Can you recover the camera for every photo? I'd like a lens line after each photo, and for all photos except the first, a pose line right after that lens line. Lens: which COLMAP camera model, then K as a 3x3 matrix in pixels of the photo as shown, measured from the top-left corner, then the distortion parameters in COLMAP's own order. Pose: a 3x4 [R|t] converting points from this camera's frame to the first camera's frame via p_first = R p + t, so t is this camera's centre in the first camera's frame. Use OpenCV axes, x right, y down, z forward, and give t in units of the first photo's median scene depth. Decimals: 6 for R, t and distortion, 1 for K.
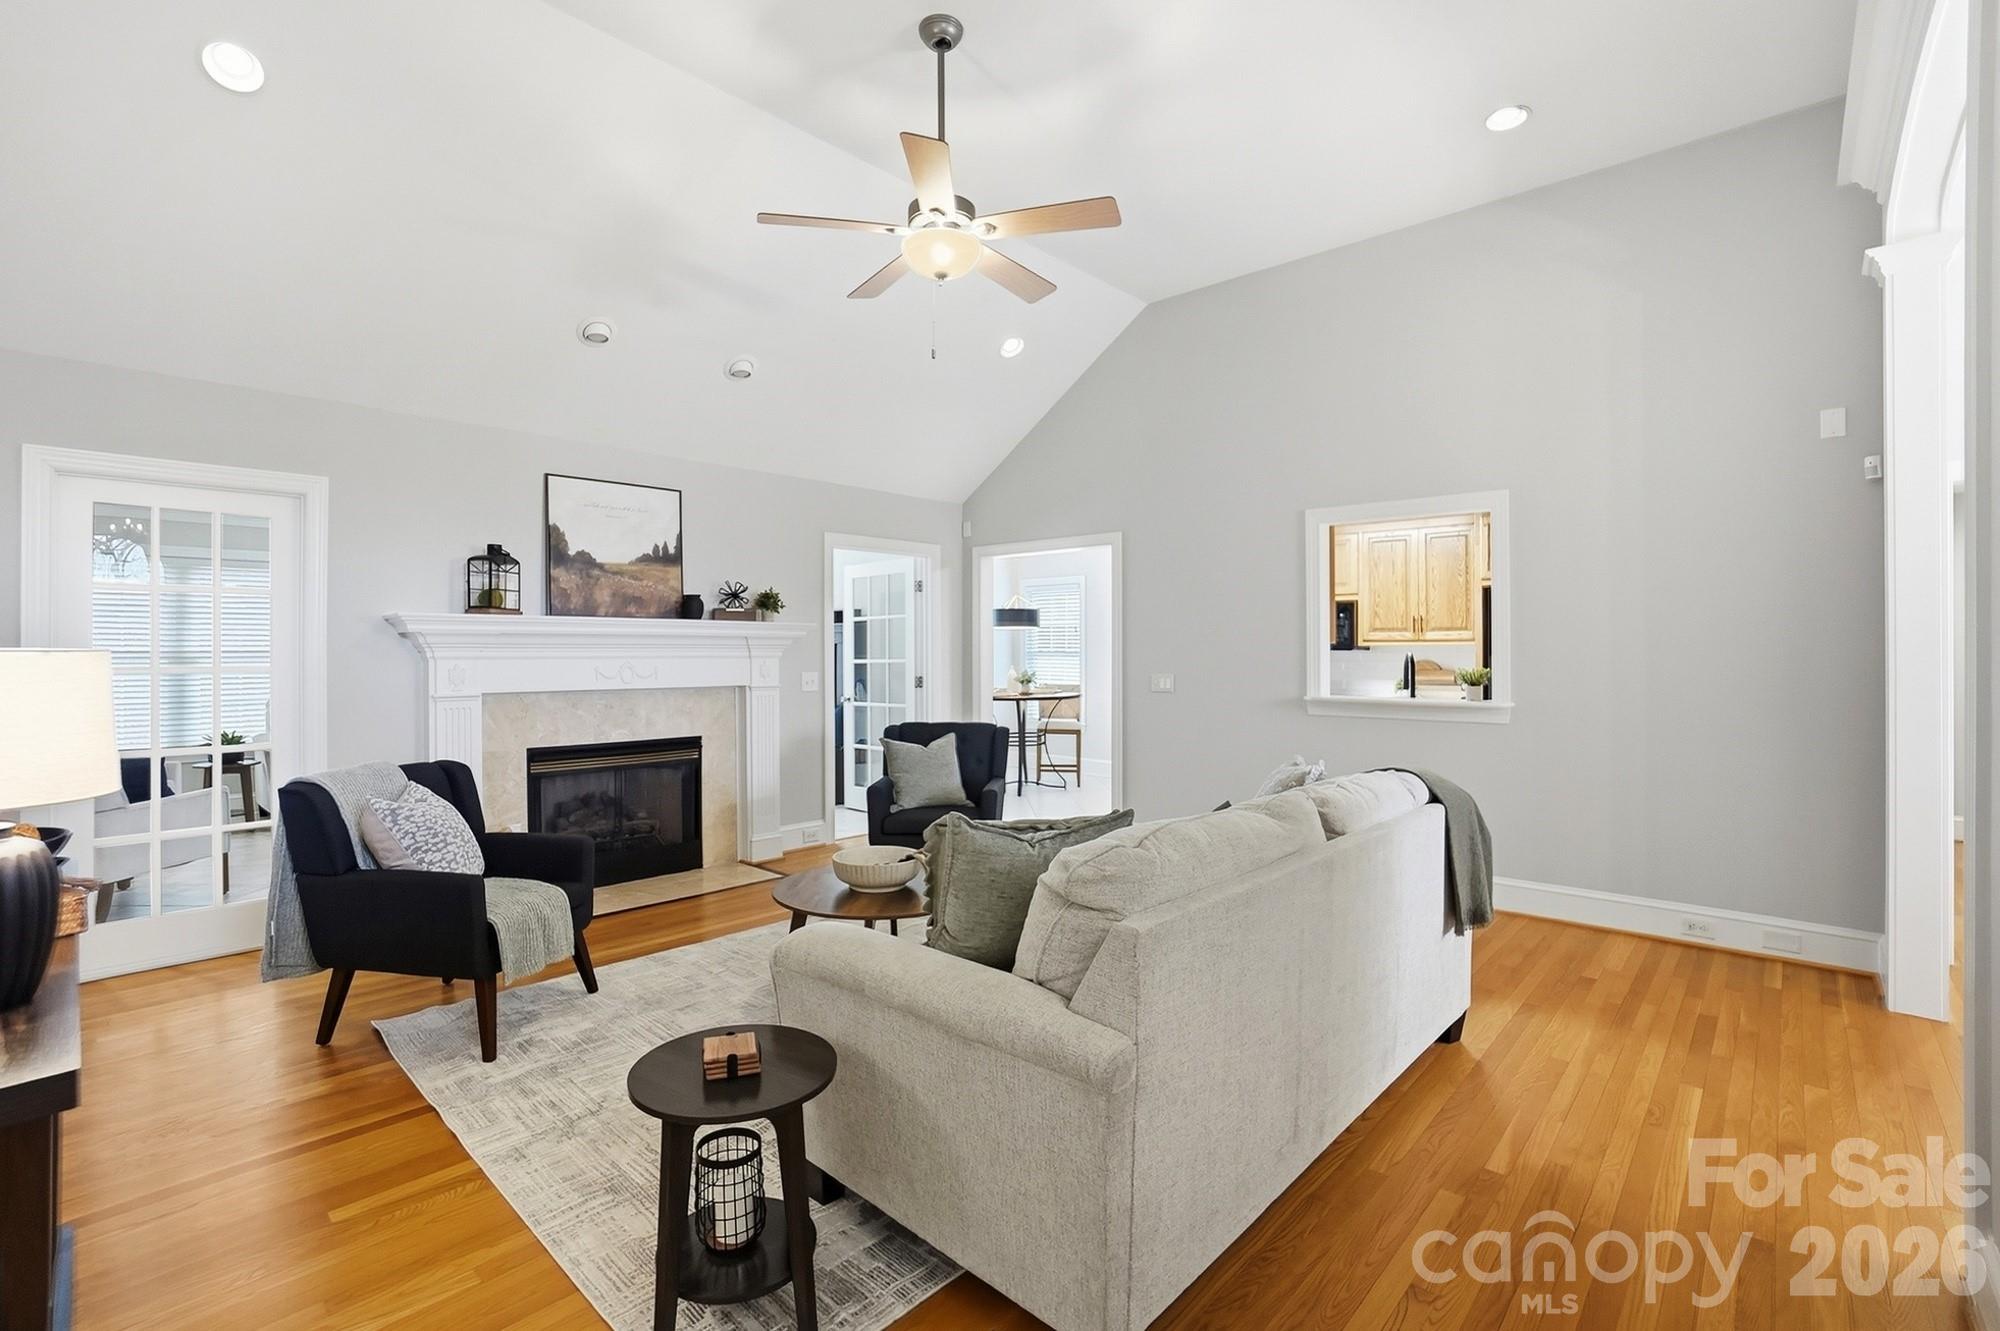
lens RADIAL K [[909.2, 0, 989.6], [0, 909.2, 649.6], [0, 0, 1]] dist [-0.059981, 0.022156]
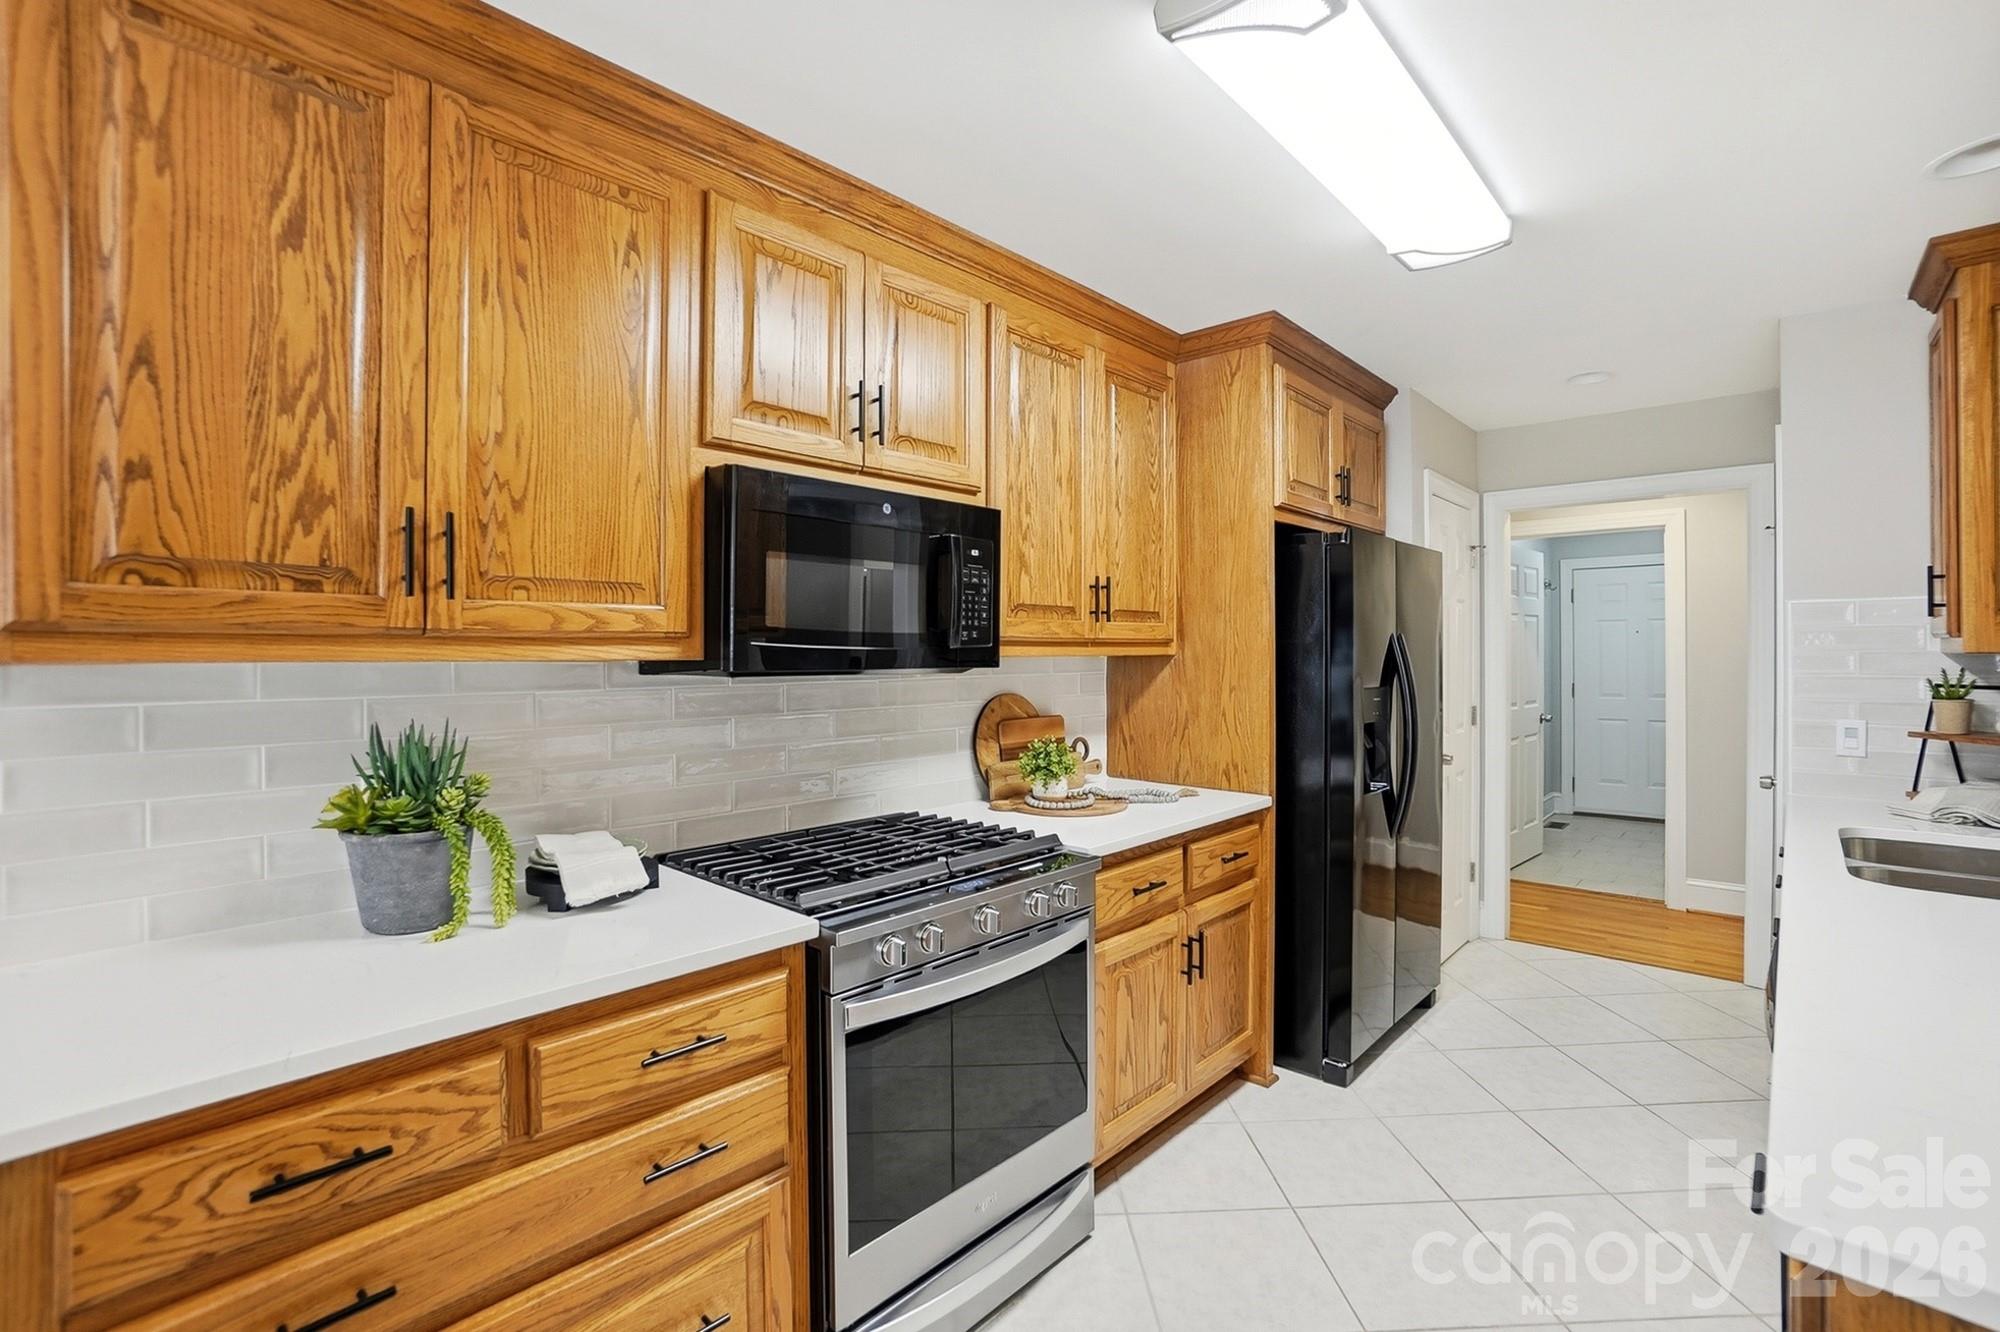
lens RADIAL K [[909.2, 0, 989.6], [0, 909.2, 650.1], [0, 0, 1]] dist [-0.059981, 0.022156]
pose [[0.002476, -0.000170, 0.999997, 0.131129], [0.000718, 1.000000, 0.000169, -0.009401], [-0.999997, 0.000718, 0.002476, 1.427905]]
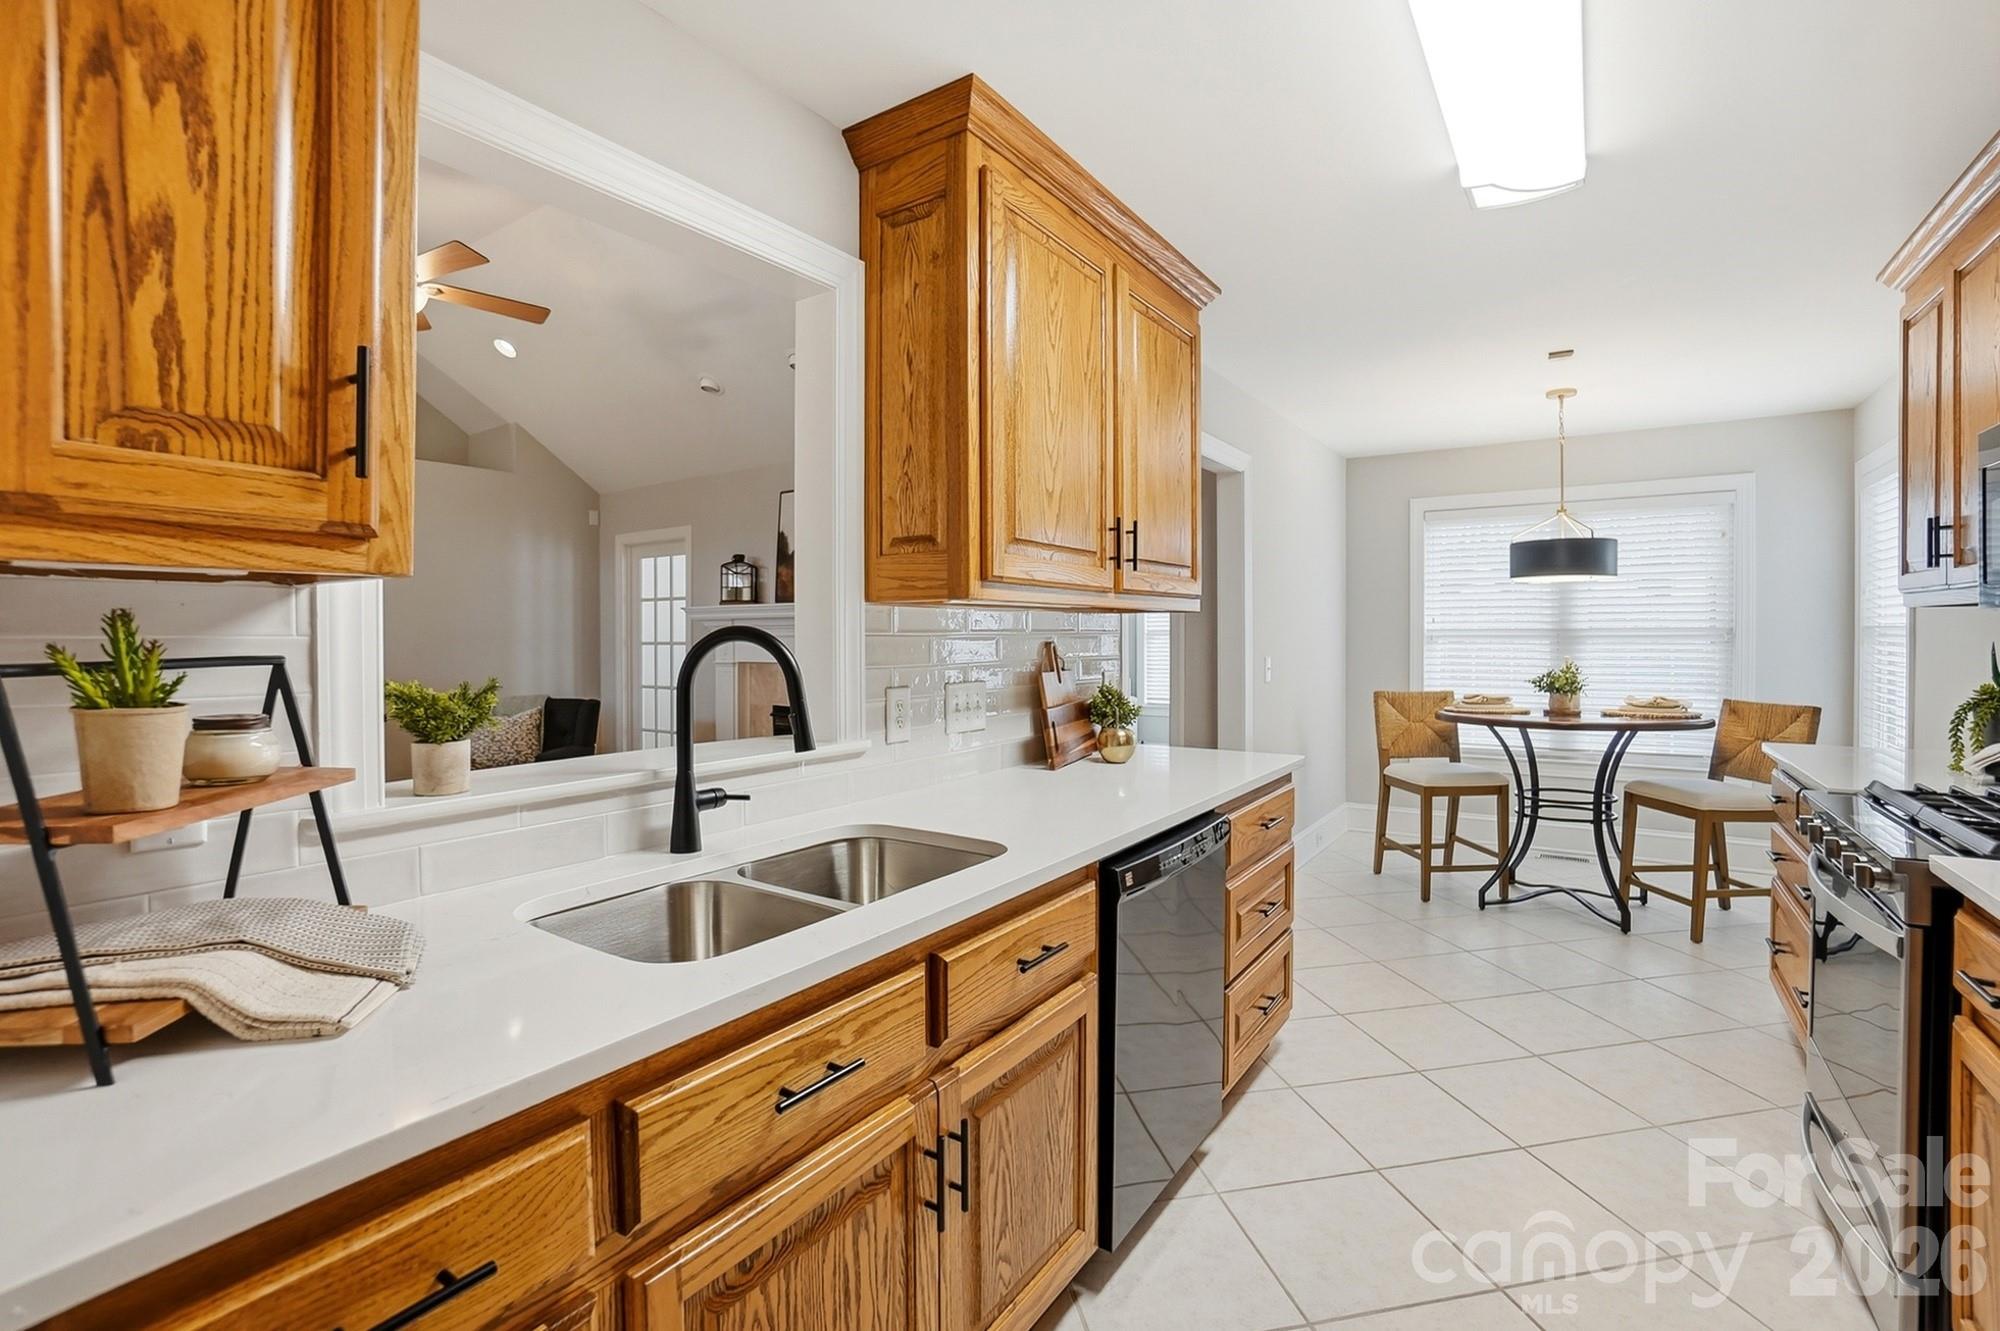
lens RADIAL K [[909.2, 0, 989.6], [0, 909.2, 649.6], [0, 0, 1]] dist [-0.059981, 0.022156]
pose [[0.142170, 0.018204, -0.989675, 0.782435], [0.007857, 0.999779, 0.019519, 0.005045], [0.989811, -0.010551, 0.141996, 1.037944]]
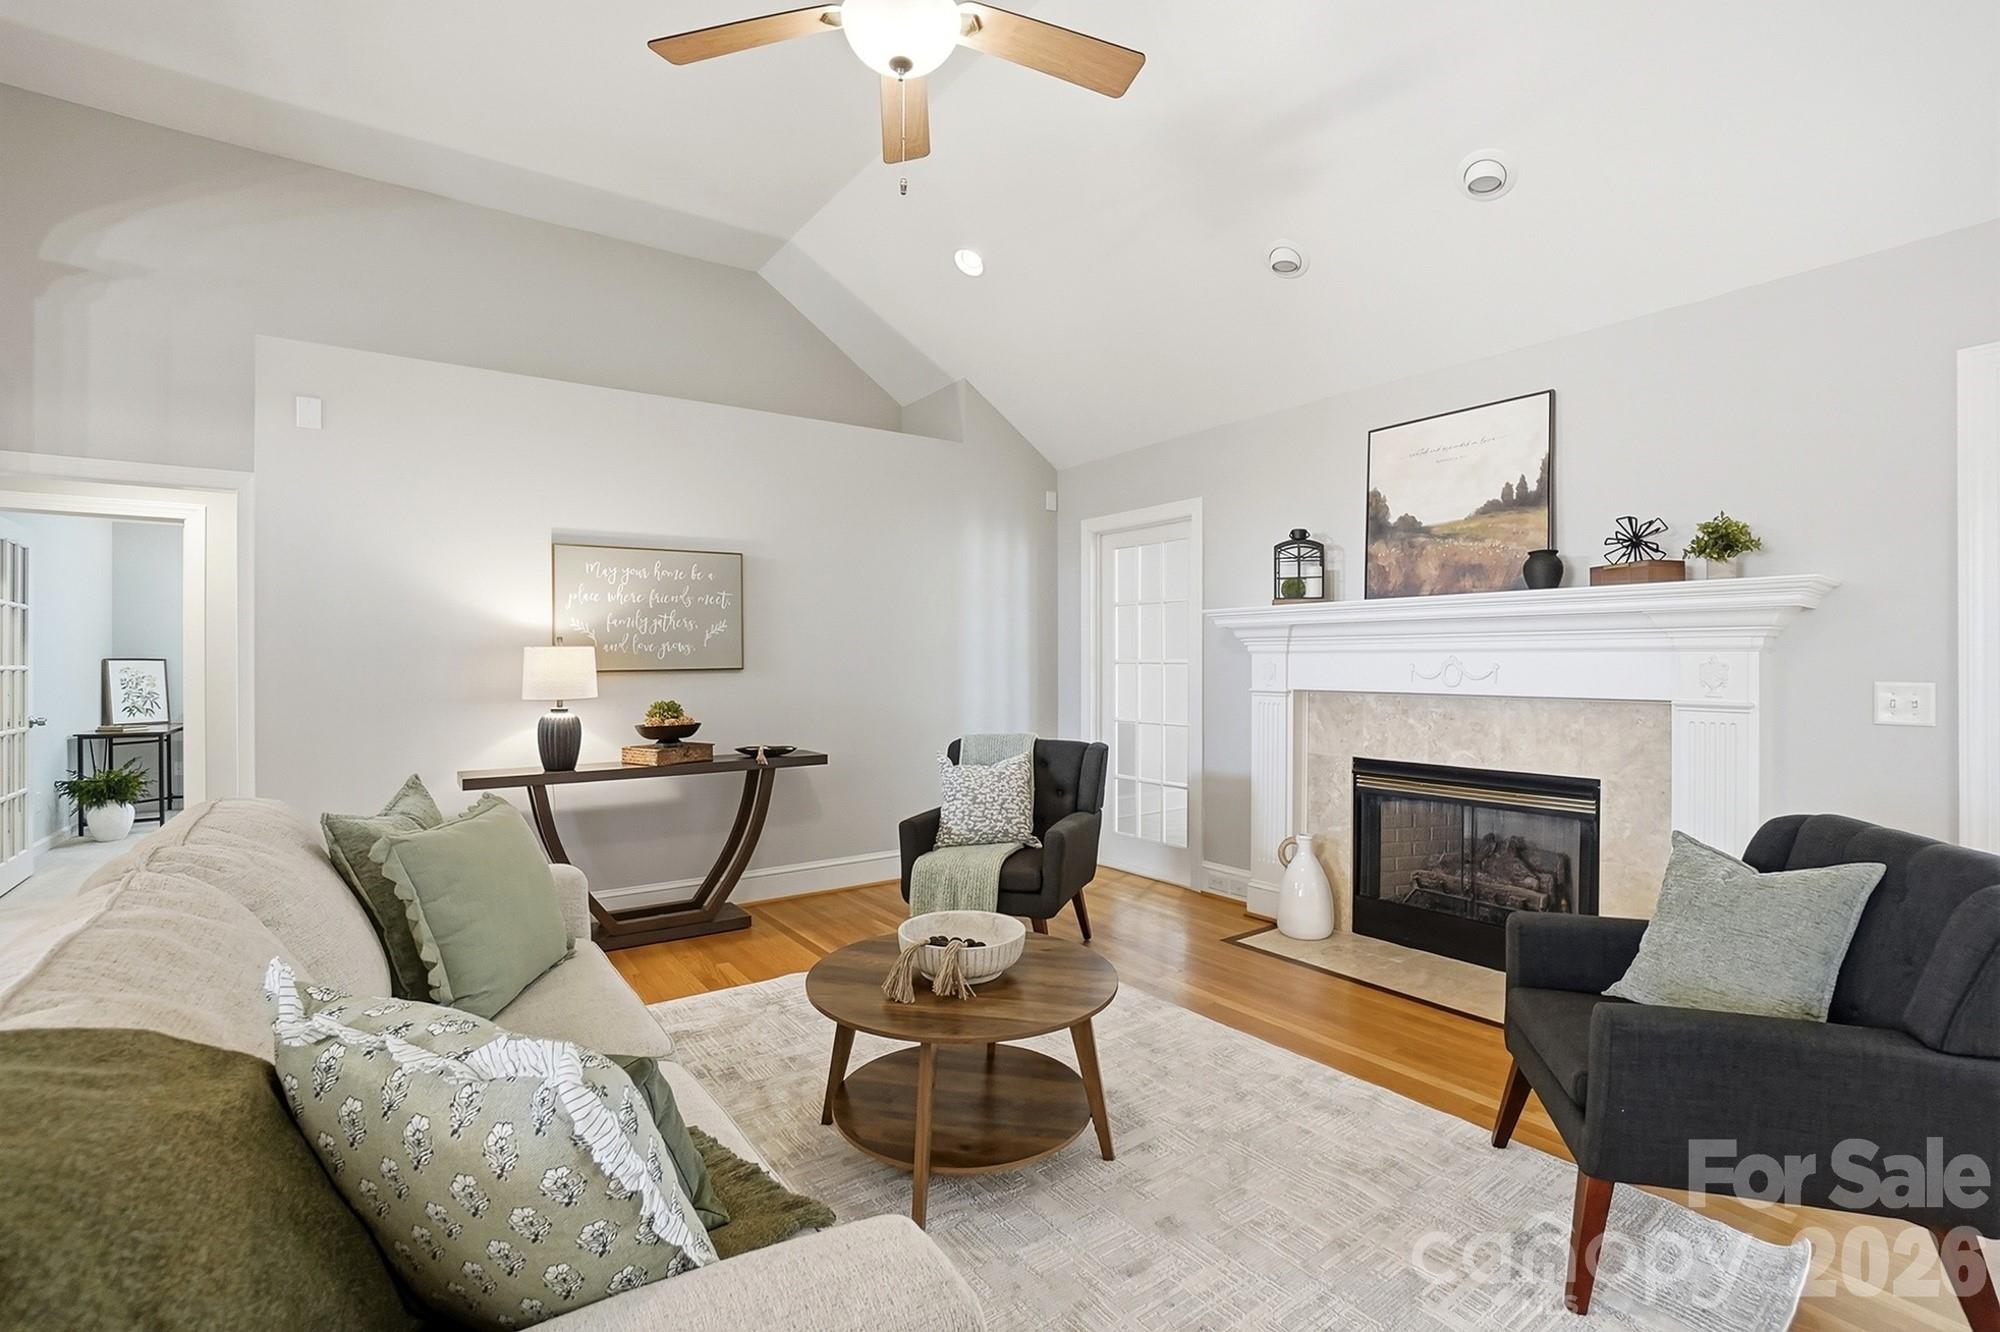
lens RADIAL K [[887.1, 0, 992.6], [0, 887.1, 664.0], [0, 0, 1]] dist [-0.055194, 0.014282]
pose [[-0.204710, 0.007673, -0.978793, 0.355035], [0.005211, 0.999964, 0.006749, 0.012637], [0.978809, -0.003719, -0.204743, 0.767671]]
